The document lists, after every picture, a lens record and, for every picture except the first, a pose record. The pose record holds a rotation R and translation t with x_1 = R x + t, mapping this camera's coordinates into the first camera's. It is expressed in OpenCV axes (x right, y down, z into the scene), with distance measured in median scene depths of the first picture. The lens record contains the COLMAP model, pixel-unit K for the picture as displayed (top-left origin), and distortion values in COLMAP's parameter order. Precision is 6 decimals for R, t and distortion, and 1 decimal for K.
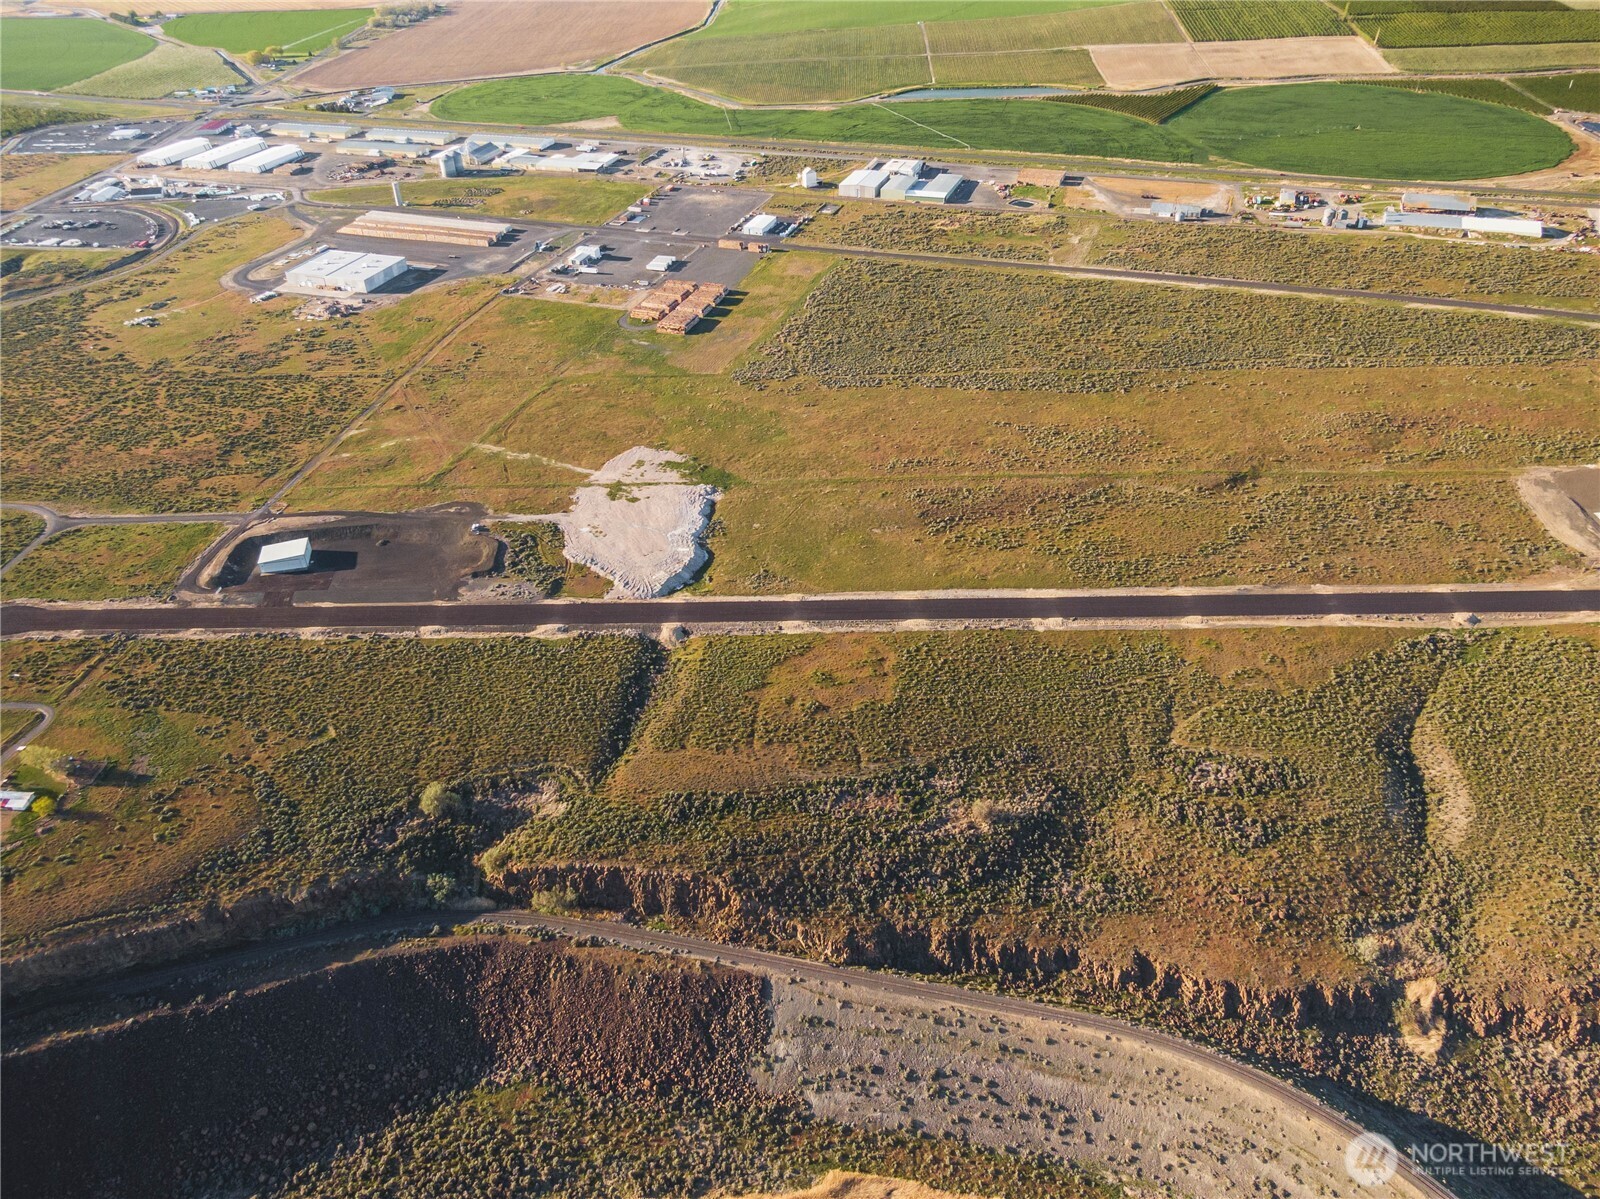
lens RADIAL K [[1215.6, 0, 800.0], [0, 1215.6, 599.5], [0, 0, 1]] dist [0.016106, -0.011652]
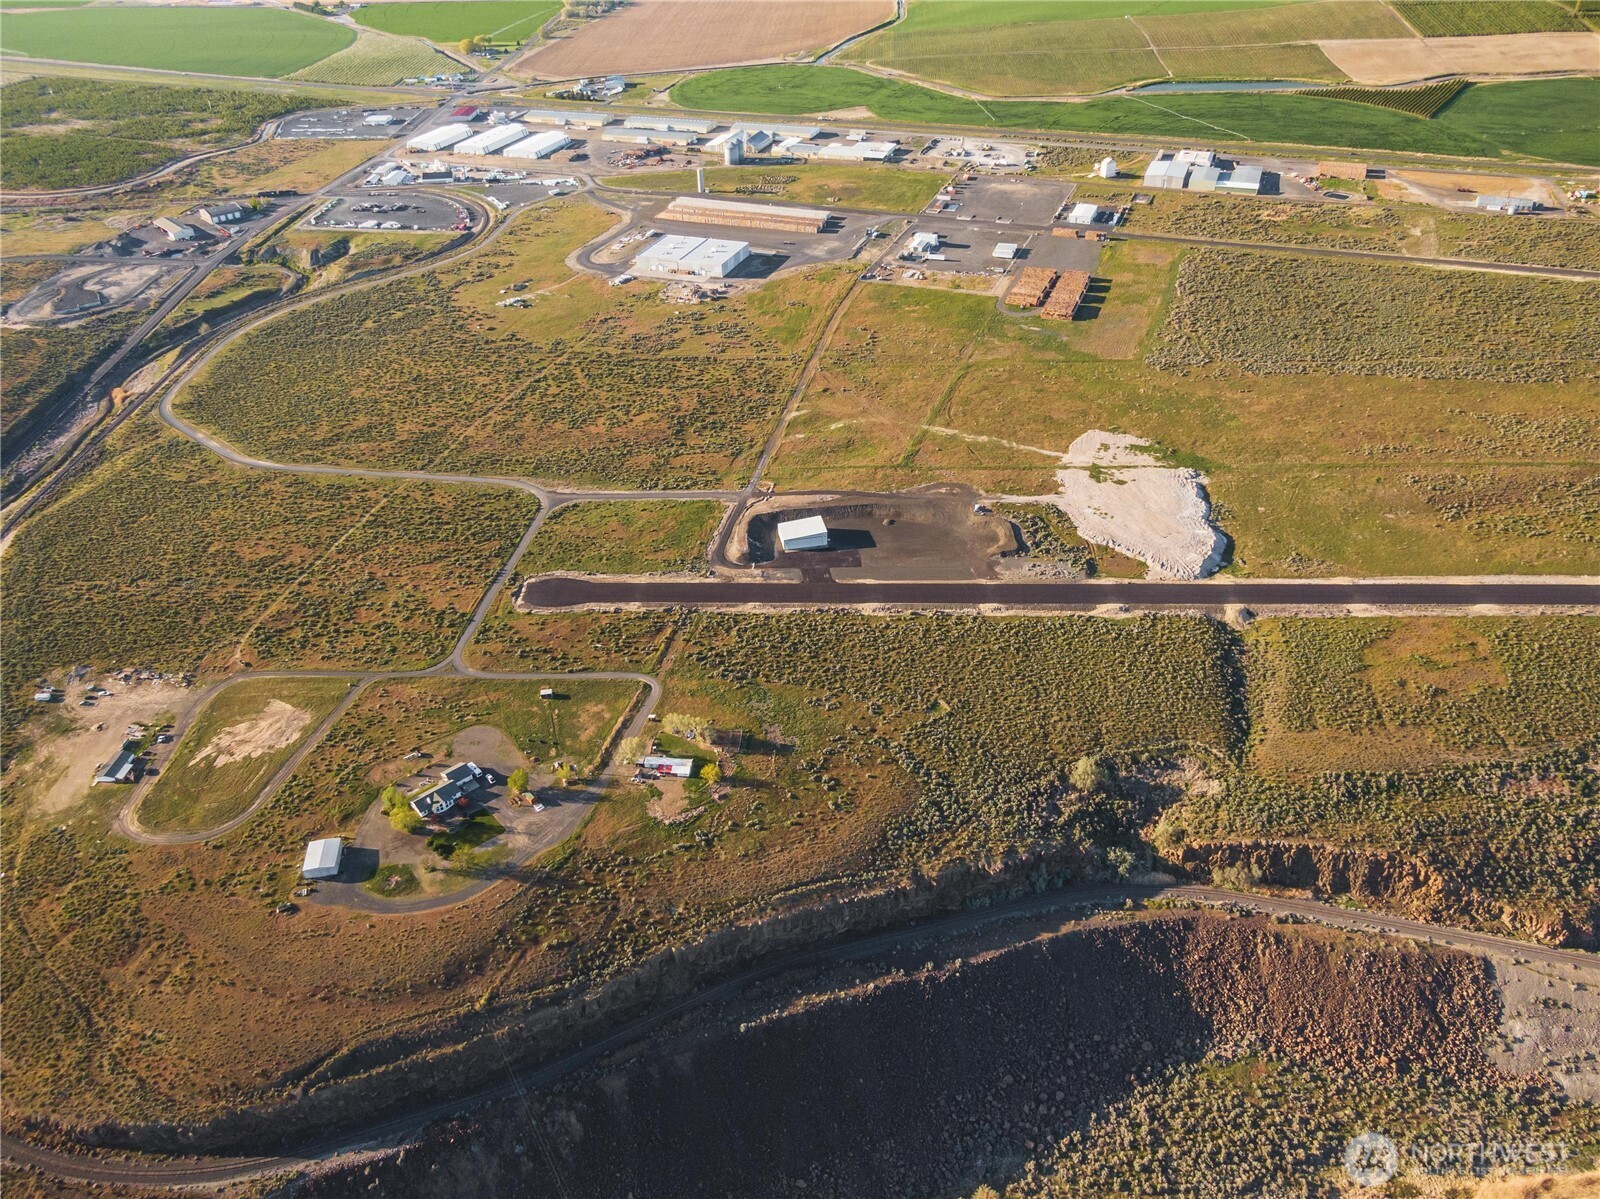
lens RADIAL K [[1215.6, 0, 800.0], [0, 1215.6, 599.5], [0, 0, 1]] dist [0.016106, -0.011652]
pose [[0.999791, 0.015573, -0.013277, -0.372700], [-0.015566, 0.999879, 0.000636, 0.016821], [0.013285, -0.000429, 0.999912, -0.002281]]
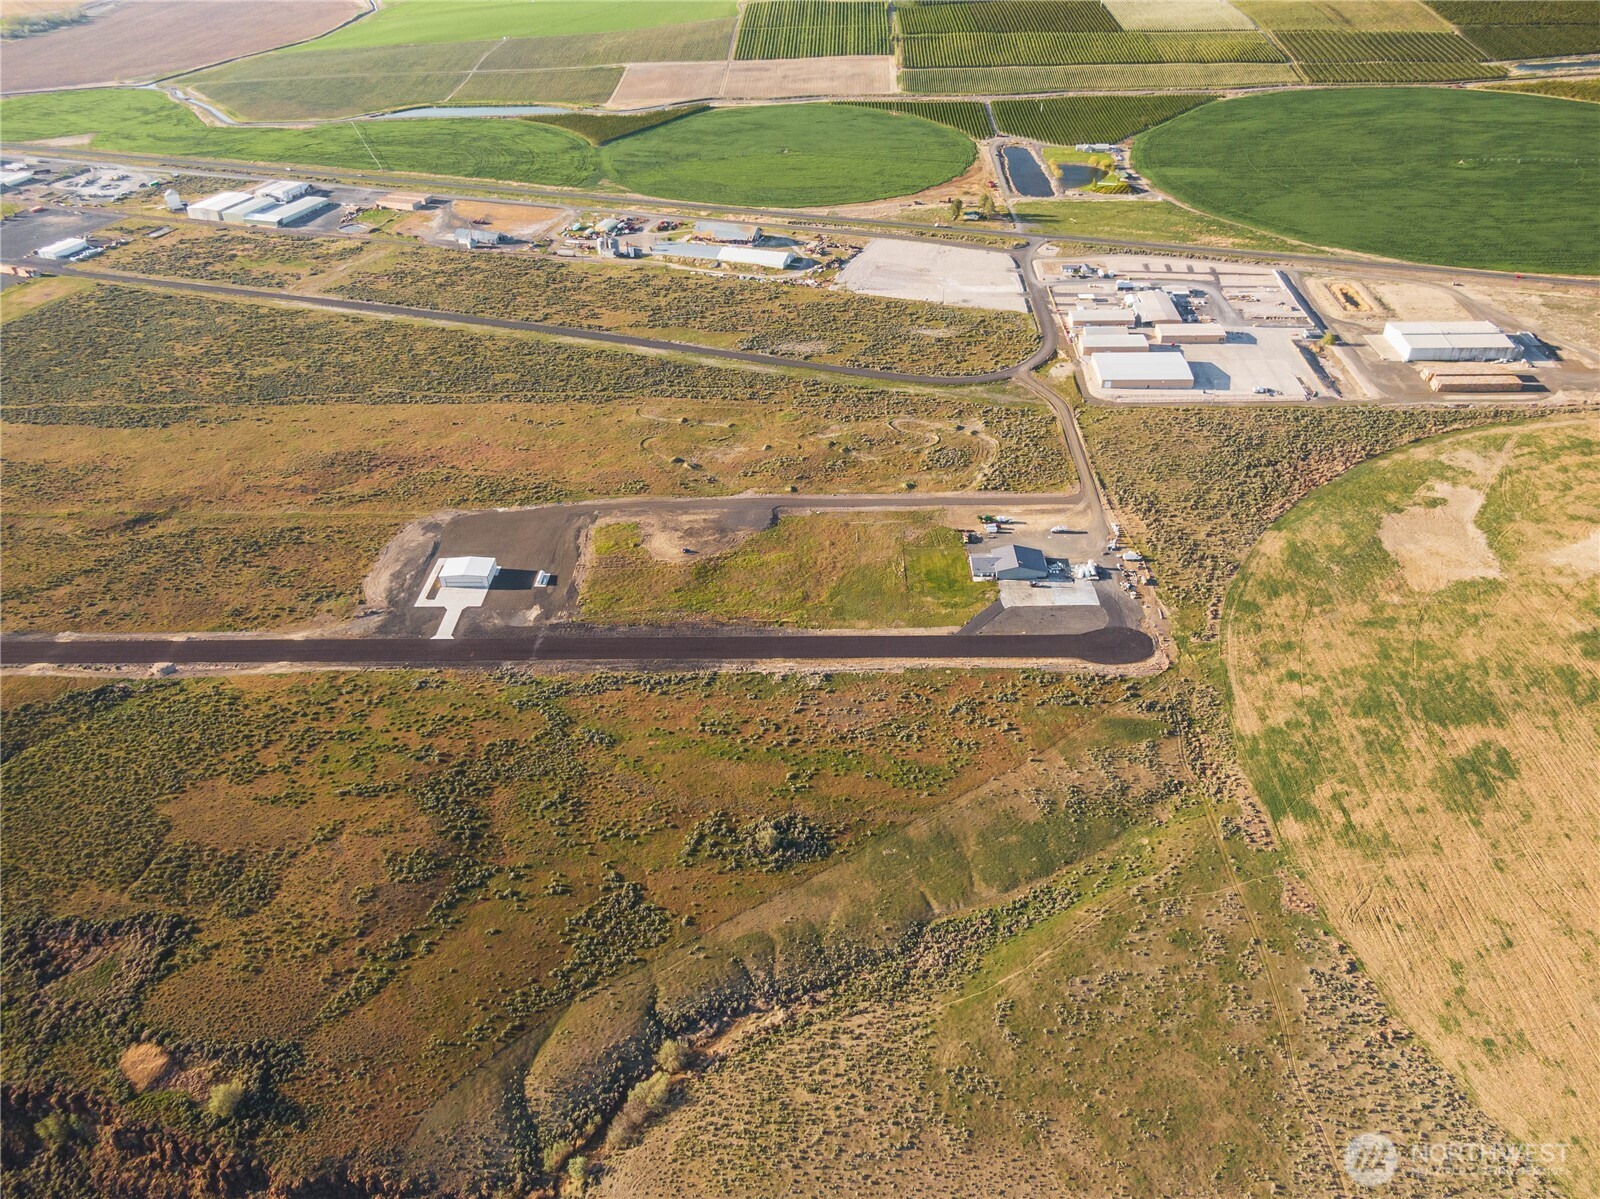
lens RADIAL K [[1215.6, 0, 800.0], [0, 1215.6, 599.5], [0, 0, 1]] dist [0.016106, -0.011652]
pose [[0.999953, 0.005739, -0.007756, 0.876802], [-0.005737, 0.999983, 0.000309, -0.036061], [0.007758, -0.000264, 0.999970, 0.005094]]
